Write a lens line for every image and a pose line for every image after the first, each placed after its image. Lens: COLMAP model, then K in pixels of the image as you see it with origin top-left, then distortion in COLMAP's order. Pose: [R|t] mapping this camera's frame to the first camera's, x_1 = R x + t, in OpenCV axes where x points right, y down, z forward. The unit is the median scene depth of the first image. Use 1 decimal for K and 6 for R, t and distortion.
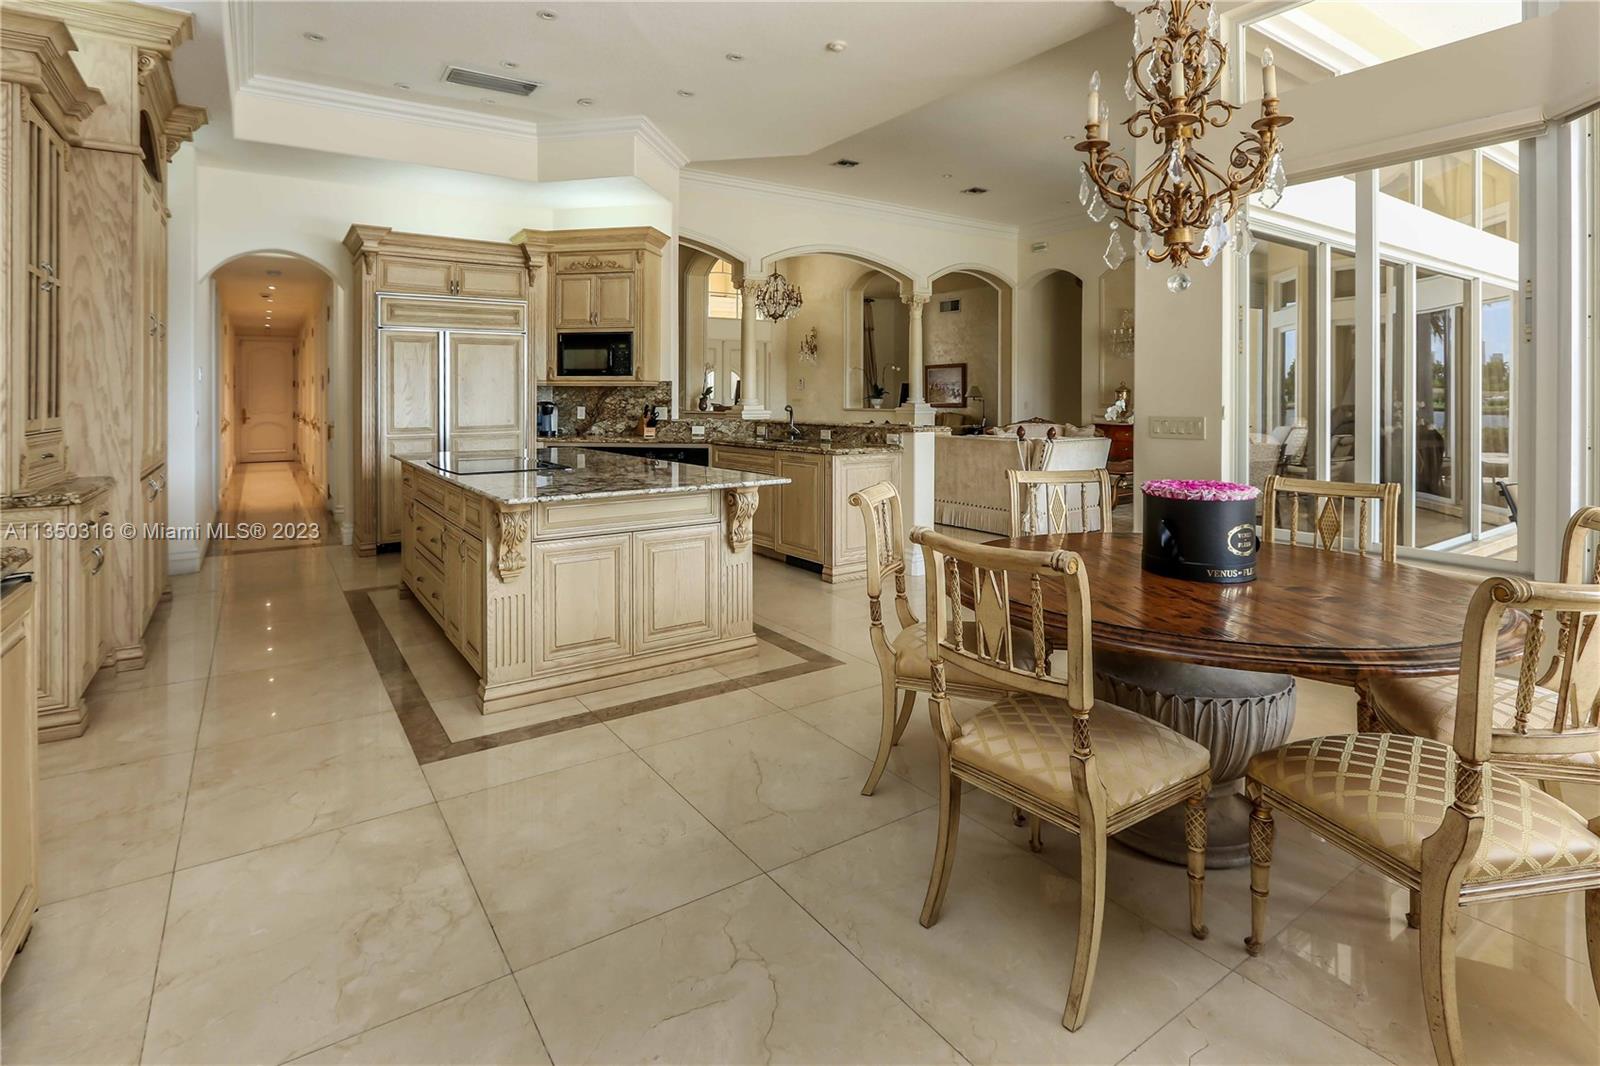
lens RADIAL K [[768.7, 0, 797.6], [0, 768.7, 398.5], [0, 0, 1]] dist [-0.021887, 0.001975]
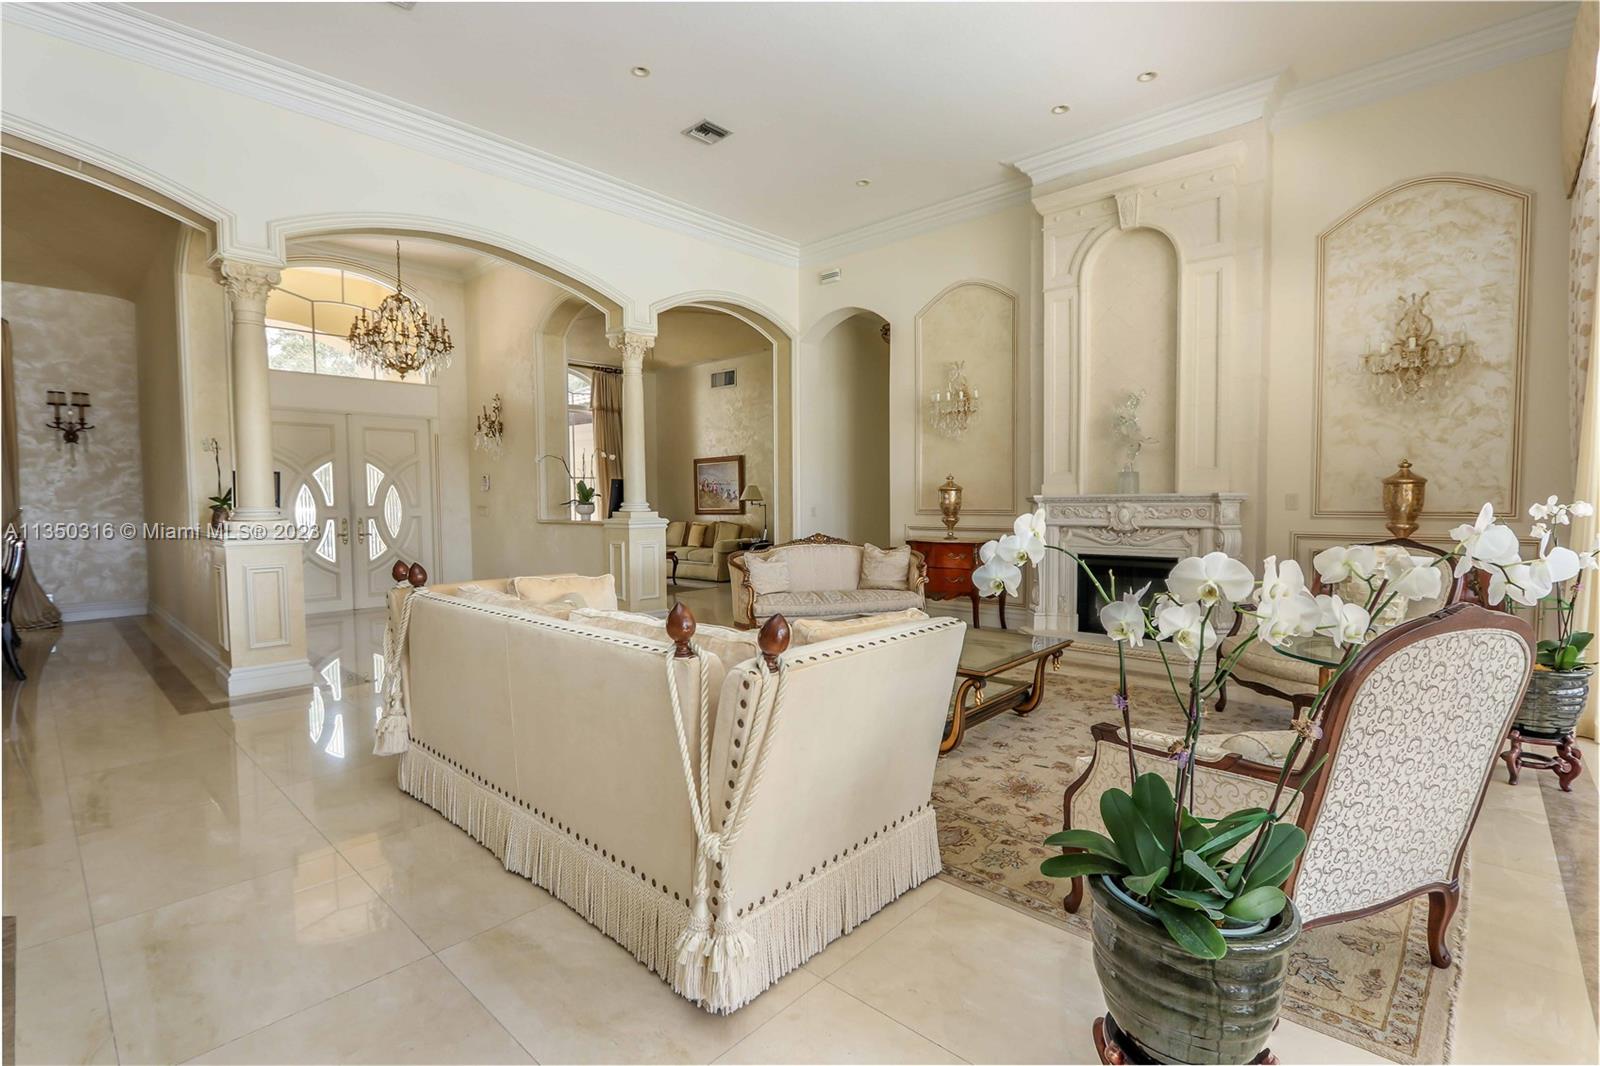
lens RADIAL K [[768.7, 0, 799.7], [0, 768.7, 536.5], [0, 0, 1]] dist [-0.021887, 0.001975]
pose [[0.972451, -0.018746, 0.232354, 0.130328], [0.008272, 0.998909, 0.045970, -0.000912], [-0.232962, -0.042781, 0.971544, 0.346608]]
